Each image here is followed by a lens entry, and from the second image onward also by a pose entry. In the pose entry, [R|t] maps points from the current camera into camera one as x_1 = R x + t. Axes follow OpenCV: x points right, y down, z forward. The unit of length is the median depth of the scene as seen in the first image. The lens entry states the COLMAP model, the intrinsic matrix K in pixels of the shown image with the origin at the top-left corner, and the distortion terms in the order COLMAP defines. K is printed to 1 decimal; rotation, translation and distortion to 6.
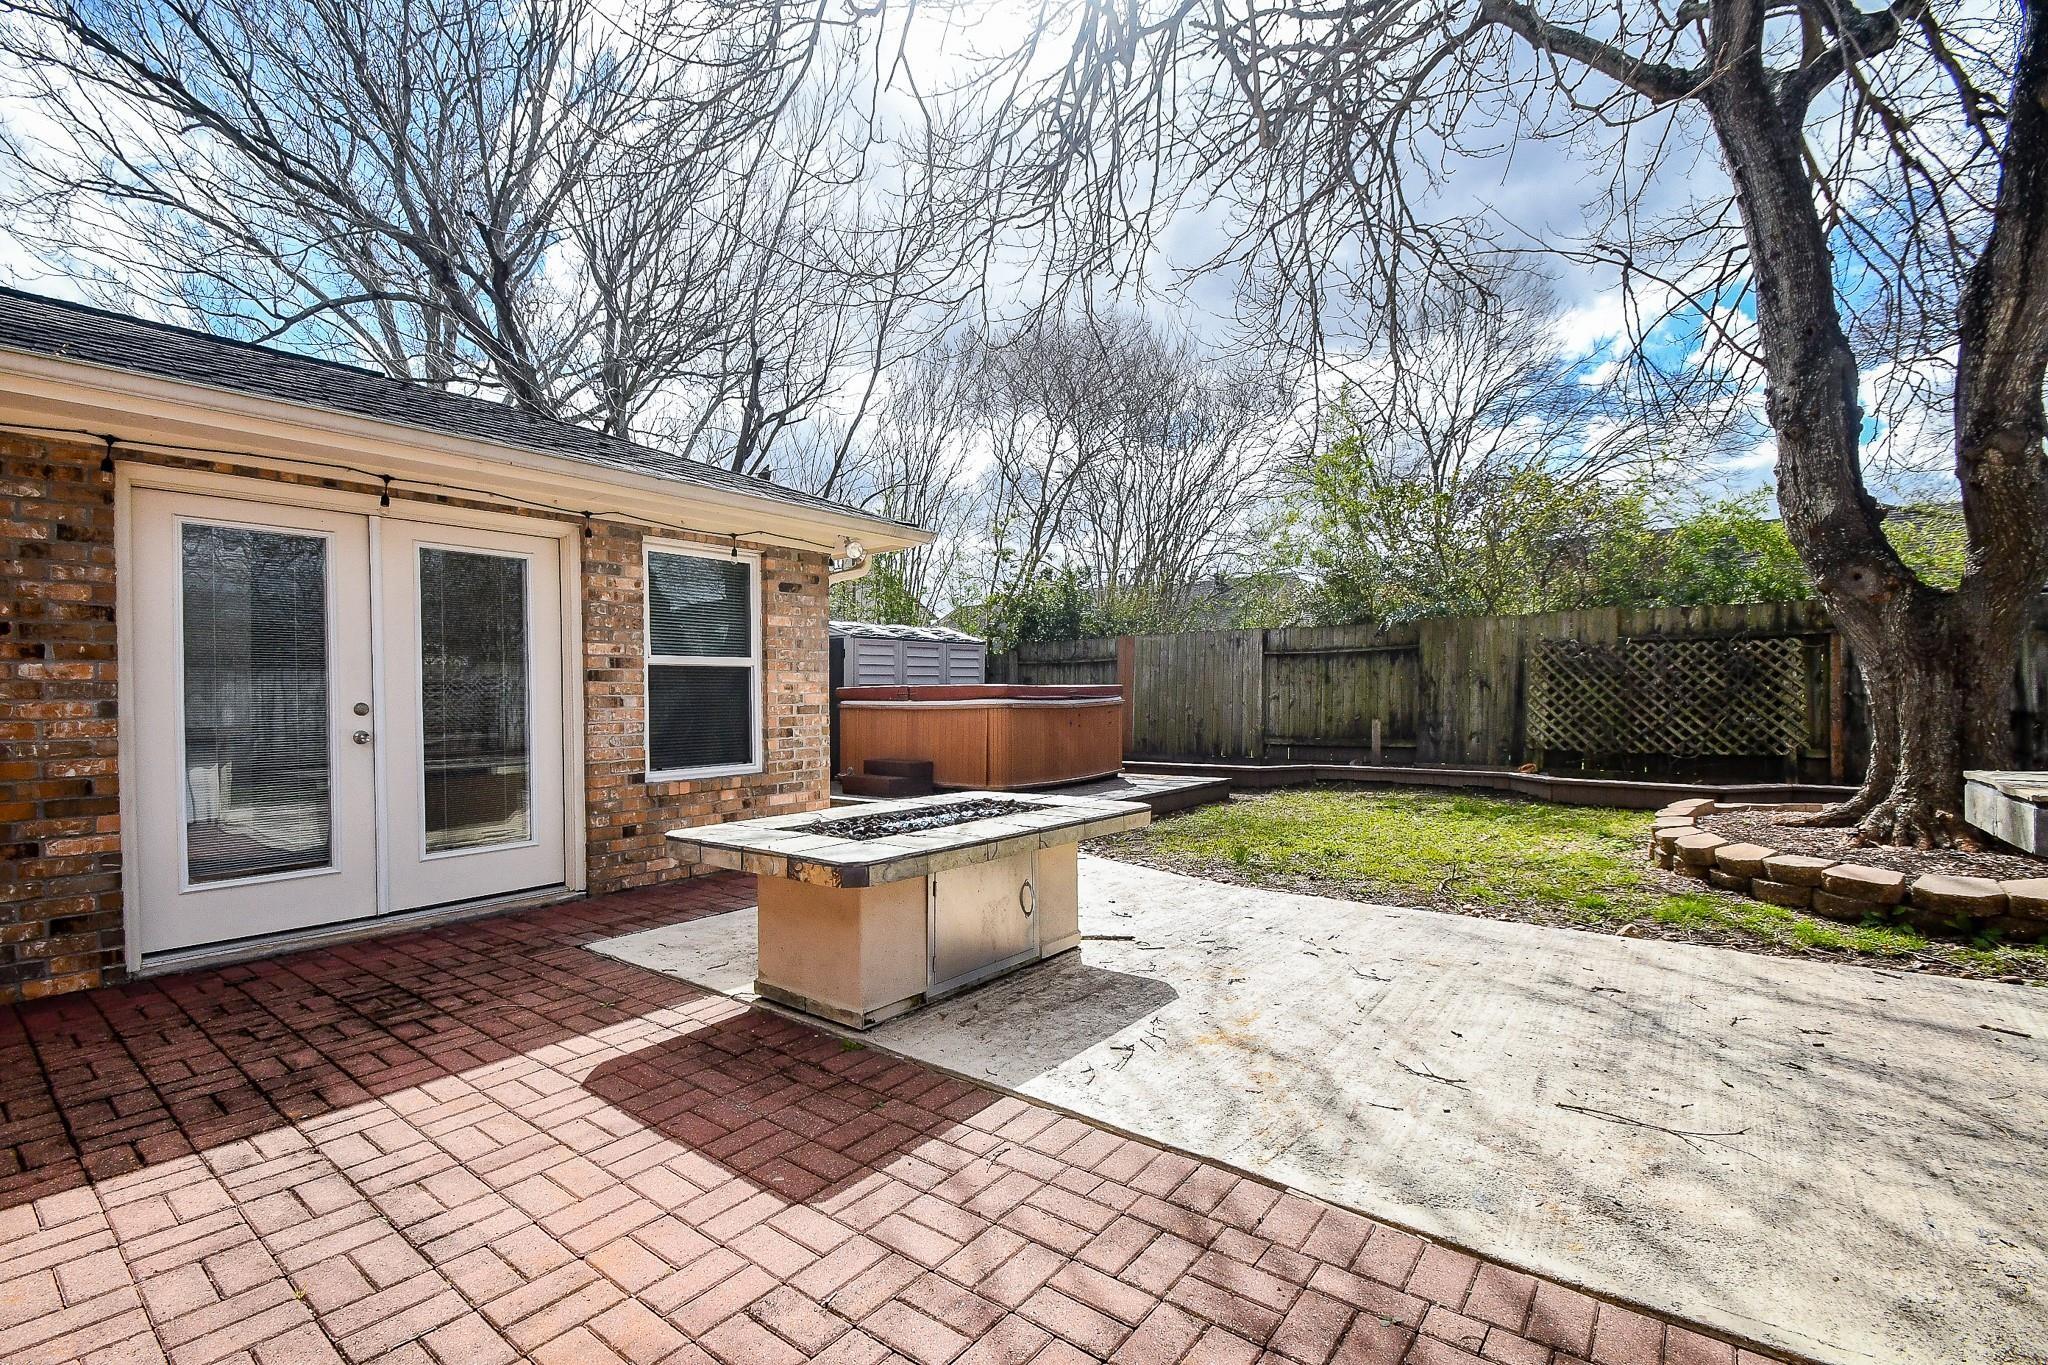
lens RADIAL K [[898.3, 0, 964.4], [0, 898.3, 695.9], [0, 0, 1]] dist [-0.001542, -0.006305]
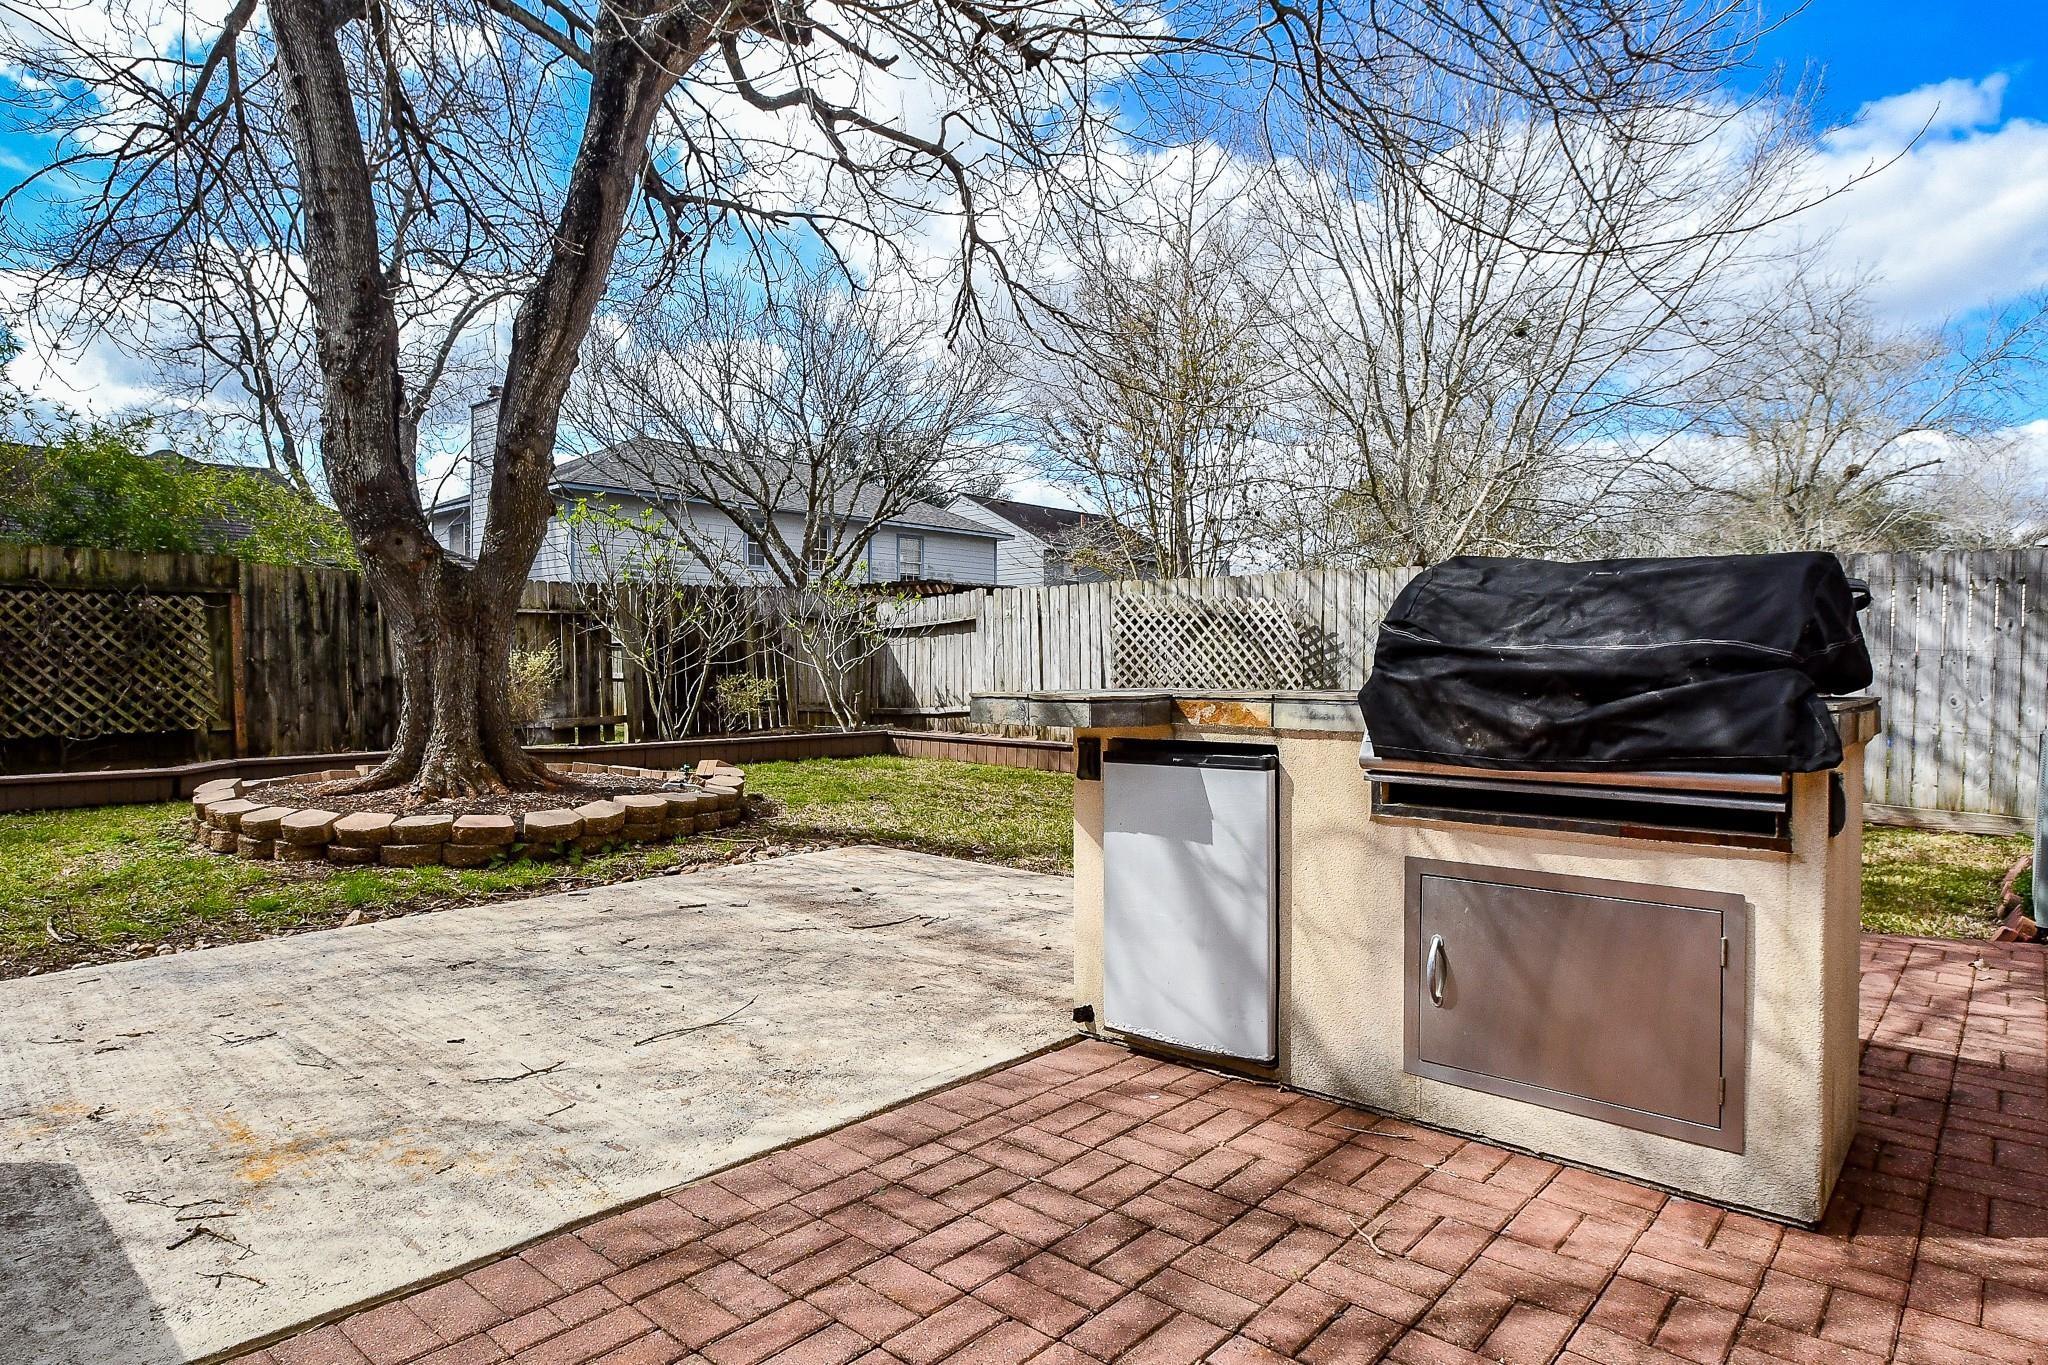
lens RADIAL K [[1169.1, 0, 1023.8], [0, 1169.1, 681.7], [0, 0, 1]] dist [-0.024632, 0.005334]
pose [[0.032376, -0.009875, 0.999427, -0.256362], [-0.000710, 0.999951, 0.009903, 0.010680], [-0.999476, -0.001030, 0.032368, 0.201093]]
